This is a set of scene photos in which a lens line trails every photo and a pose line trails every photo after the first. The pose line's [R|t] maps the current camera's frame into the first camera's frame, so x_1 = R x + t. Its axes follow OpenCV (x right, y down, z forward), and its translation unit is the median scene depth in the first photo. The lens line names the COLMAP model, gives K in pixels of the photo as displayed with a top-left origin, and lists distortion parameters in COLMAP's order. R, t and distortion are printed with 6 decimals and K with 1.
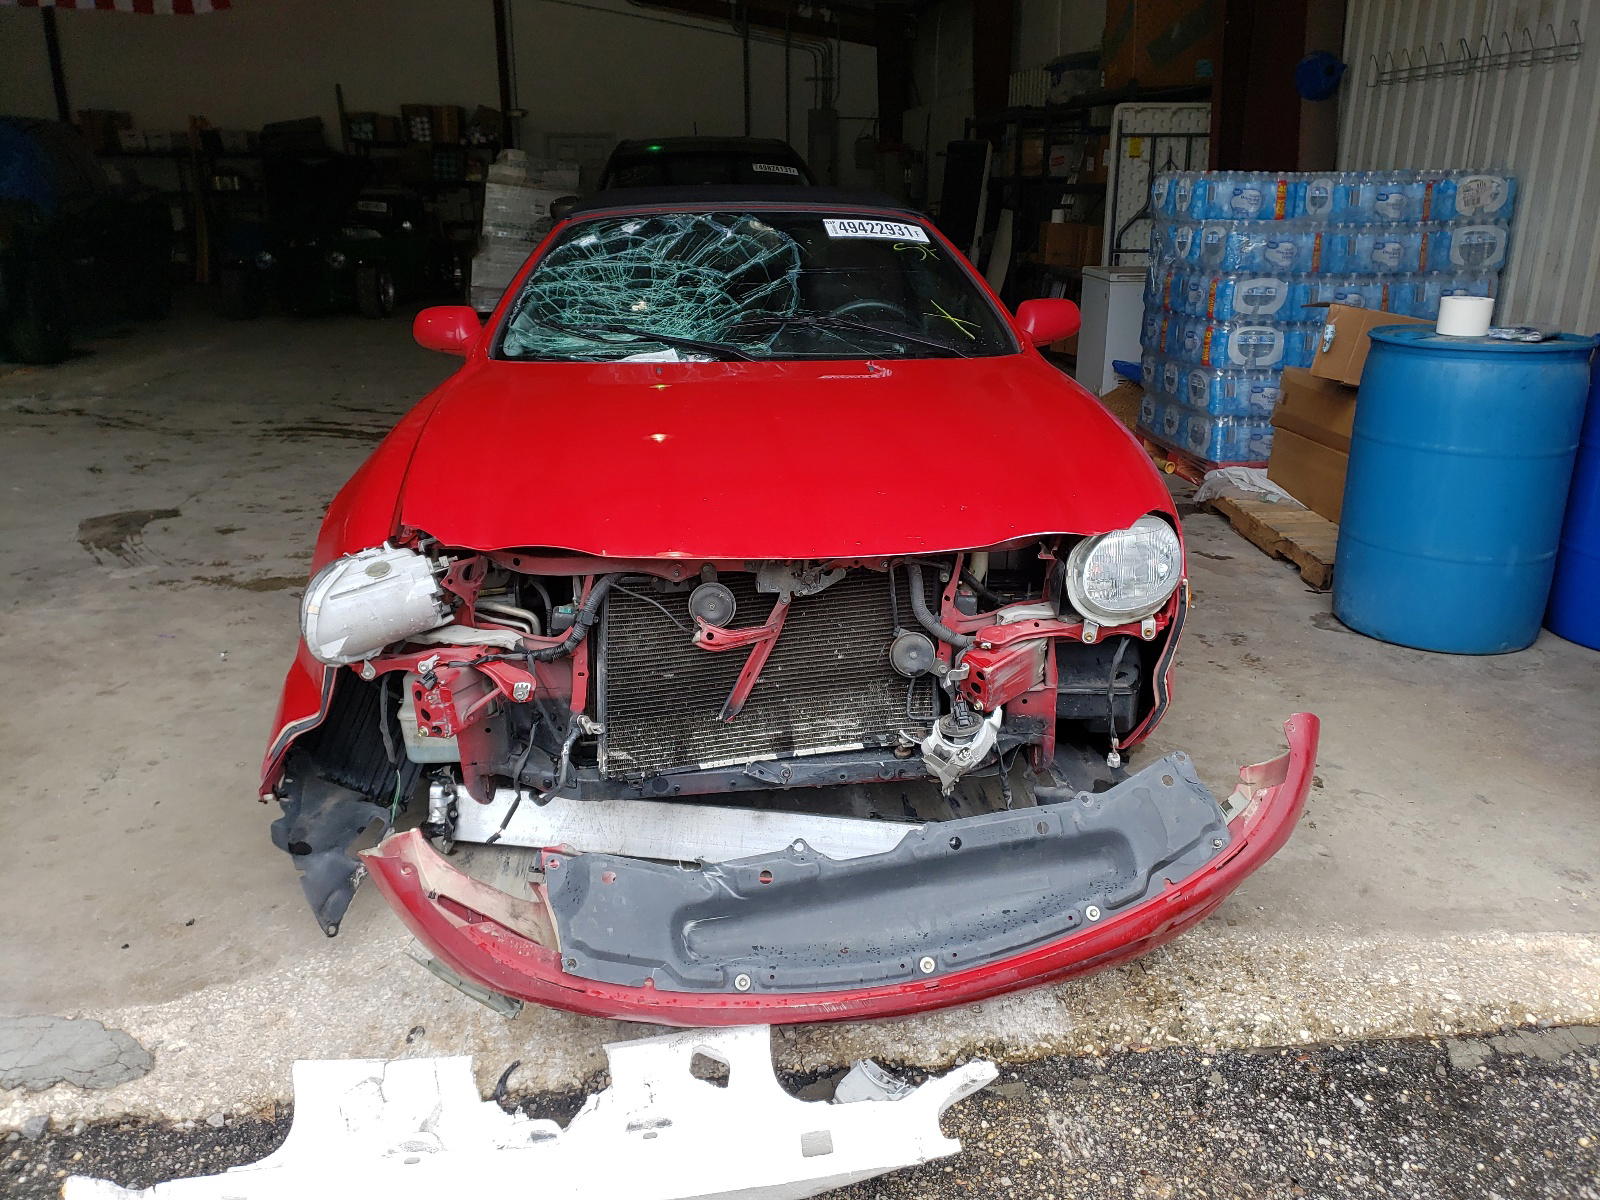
lens RADIAL K [[1228.5, 0, 806.1], [0, 1228.5, 601.2], [0, 0, 1]] dist [-0.019378, 0.033741]
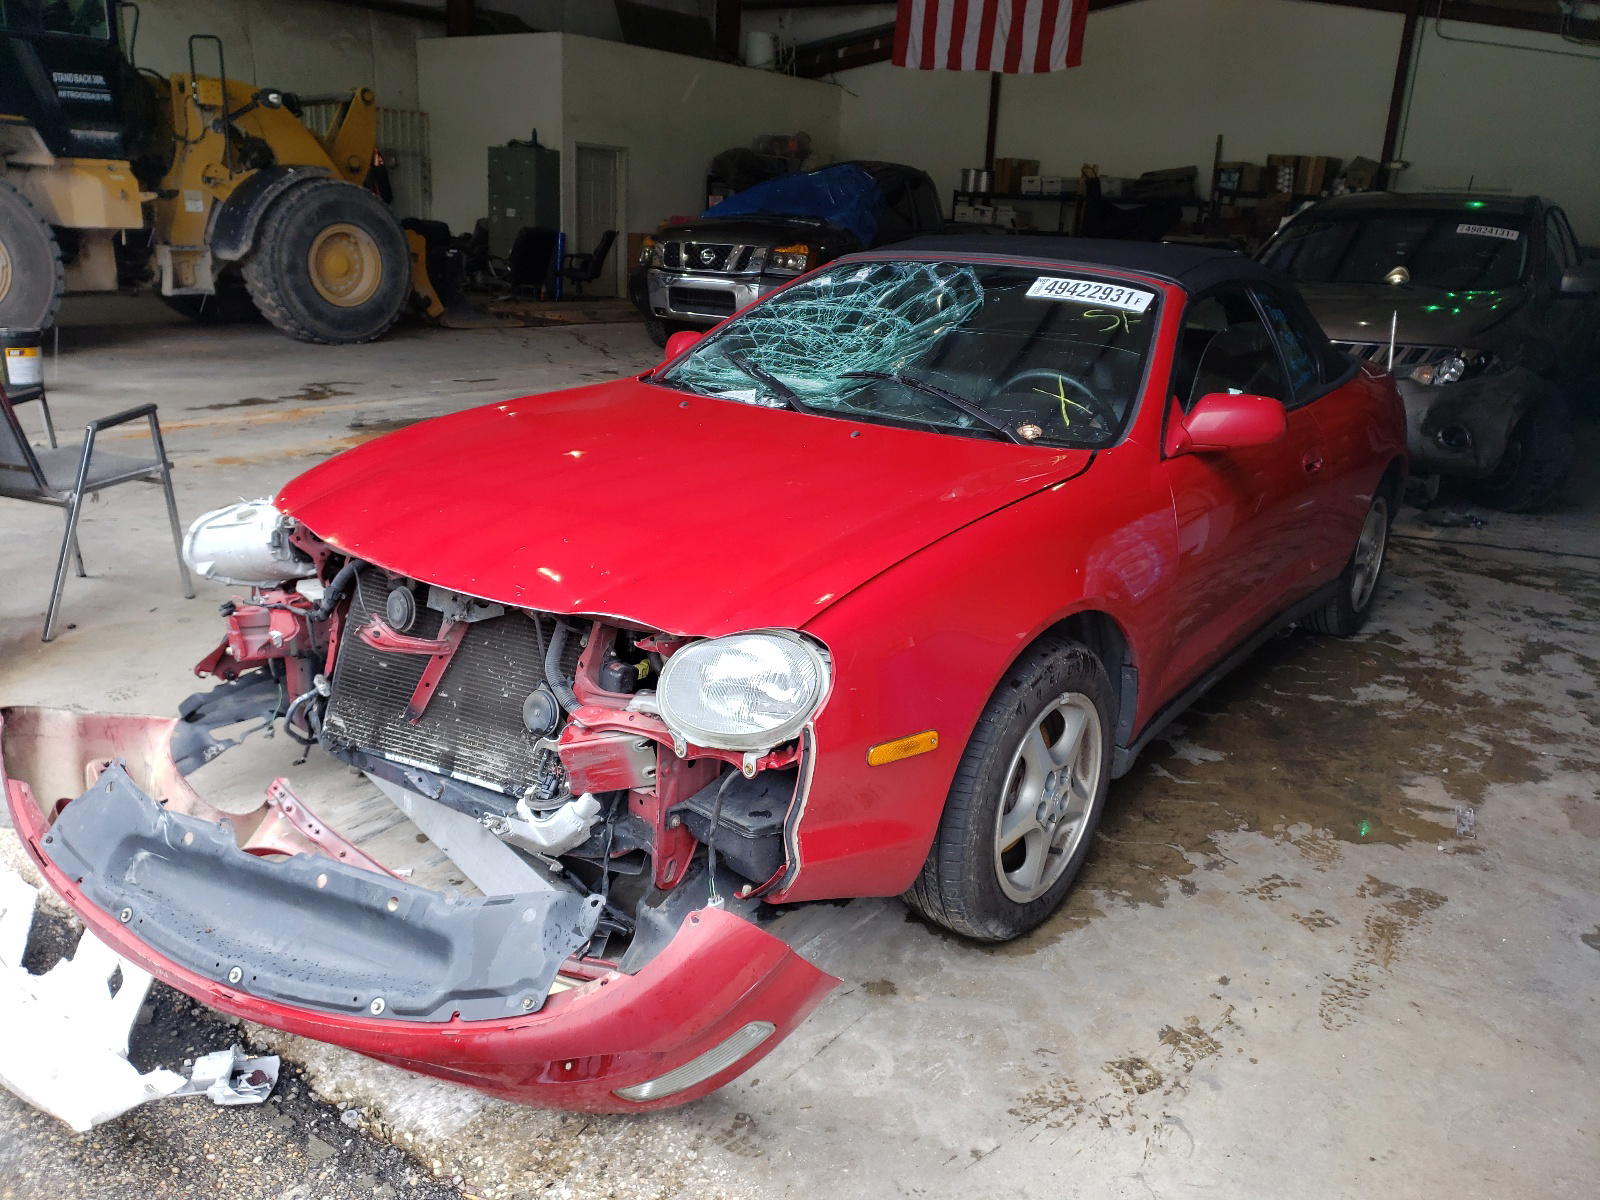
lens RADIAL K [[1262.0, 0, 843.3], [0, 1262.0, 602.2], [0, 0, 1]] dist [-0.011736, -0.004492]
pose [[0.755325, 0.223662, -0.616003, 0.352207], [-0.250649, 0.967087, 0.043796, -0.058463], [0.605524, 0.121320, 0.786526, 0.148197]]
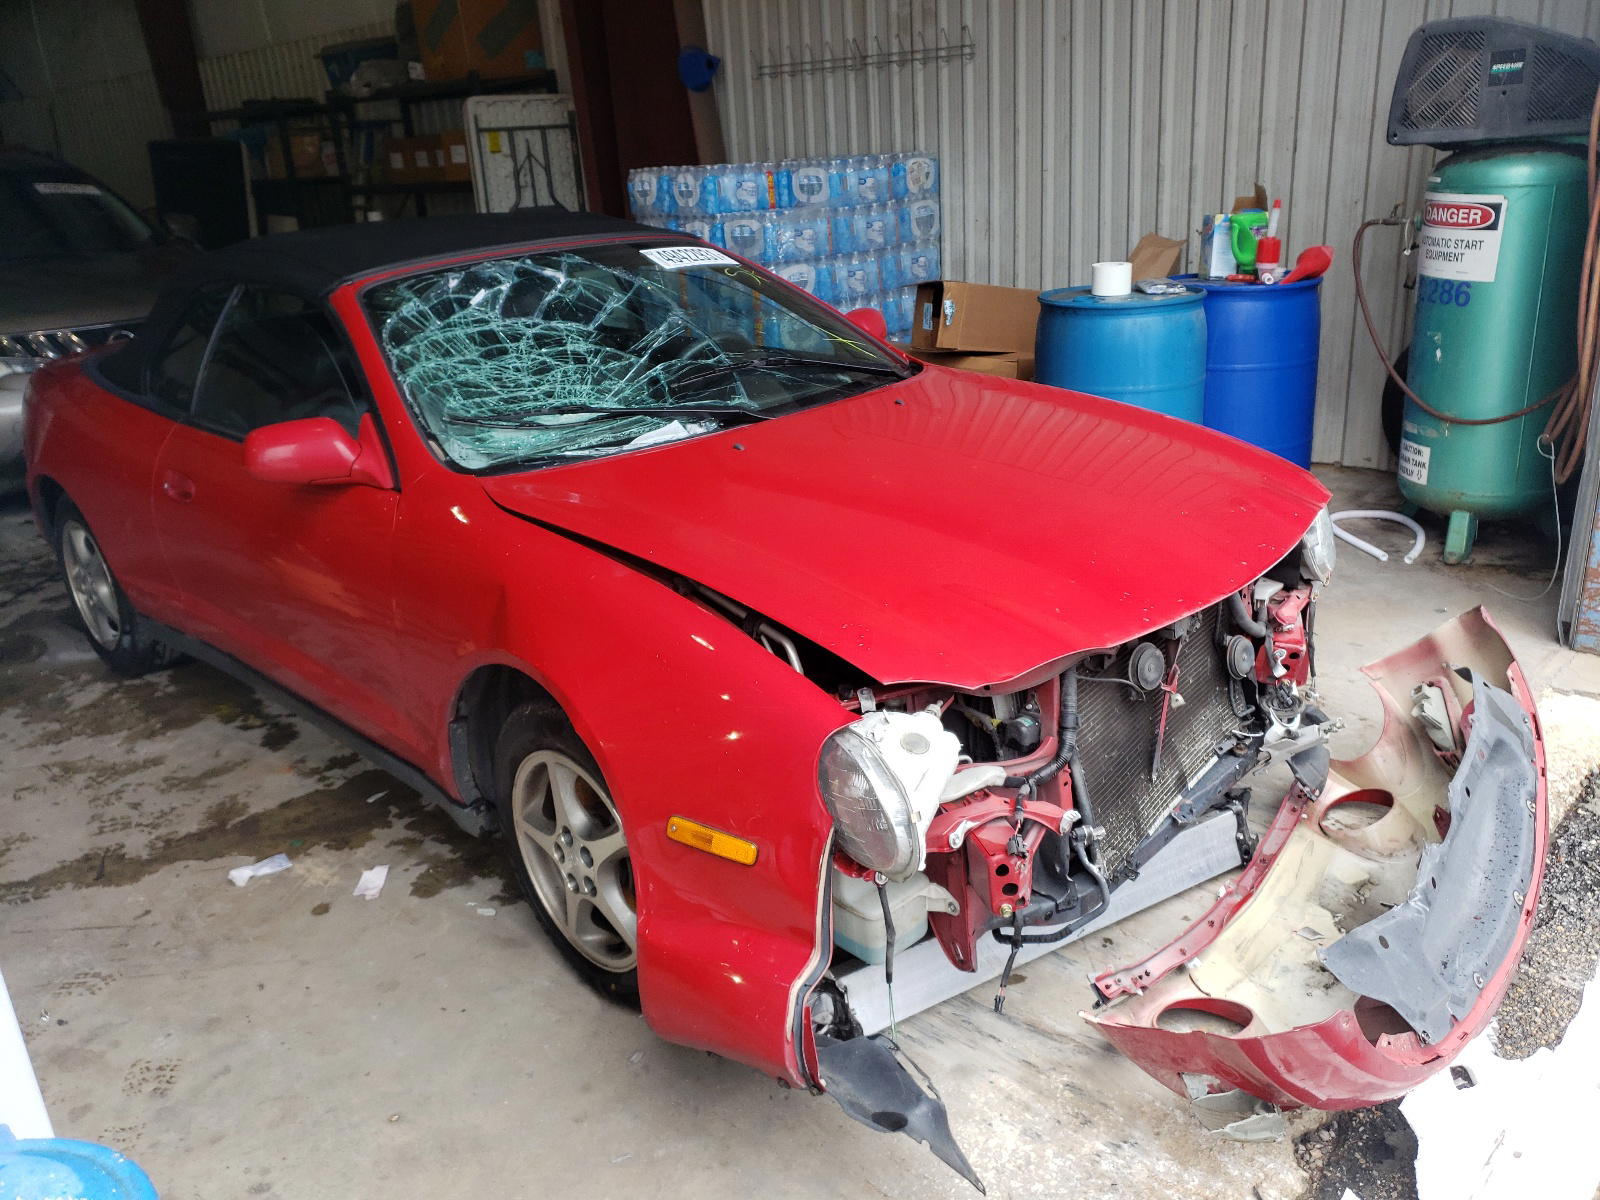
lens RADIAL K [[1262.0, 0, 843.3], [0, 1262.0, 602.2], [0, 0, 1]] dist [-0.011736, -0.004492]
pose [[0.745047, -0.264728, 0.612229, -0.335069], [0.260560, 0.960449, 0.098212, -0.080669], [-0.614015, 0.086350, 0.784557, 0.150237]]
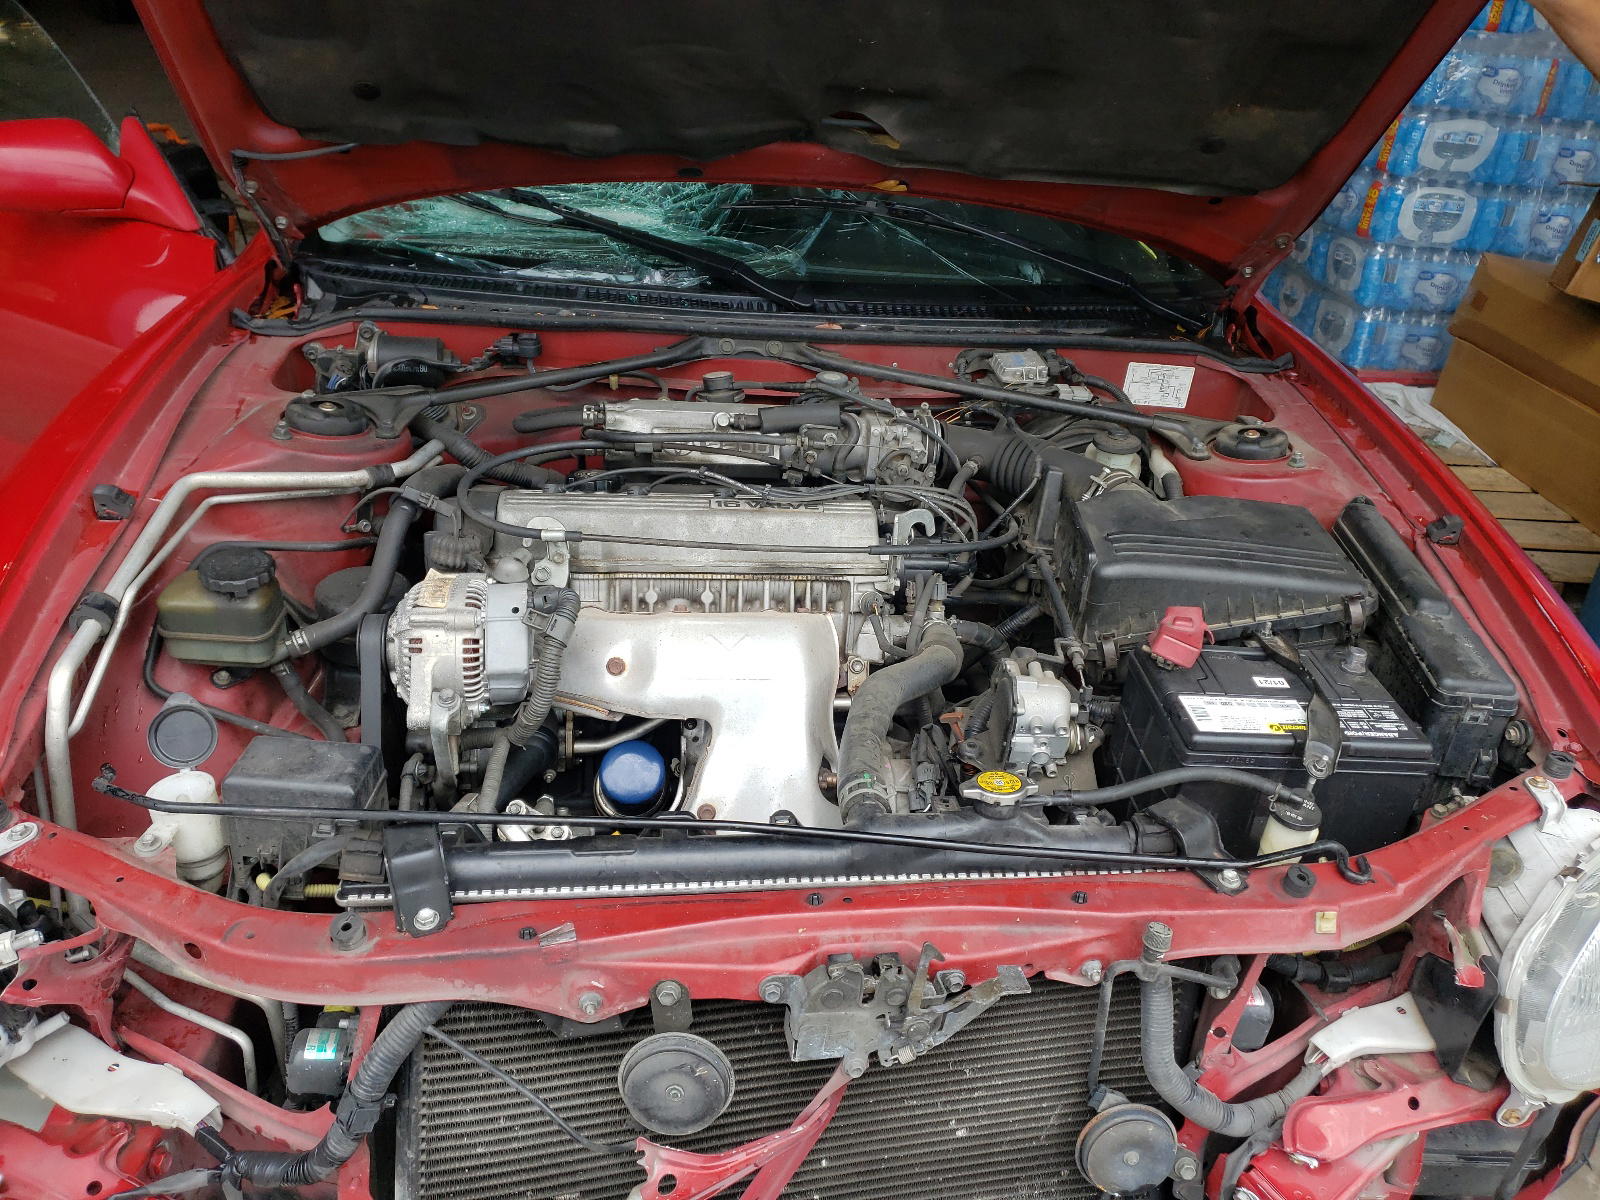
lens RADIAL K [[1228.5, 0, 806.1], [0, 1228.5, 601.2], [0, 0, 1]] dist [-0.019378, 0.033741]
pose [[0.997350, 0.061406, 0.039010, -0.023829], [-0.067554, 0.980722, 0.183362, -0.091974], [-0.026999, -0.185511, 0.982271, 0.251543]]
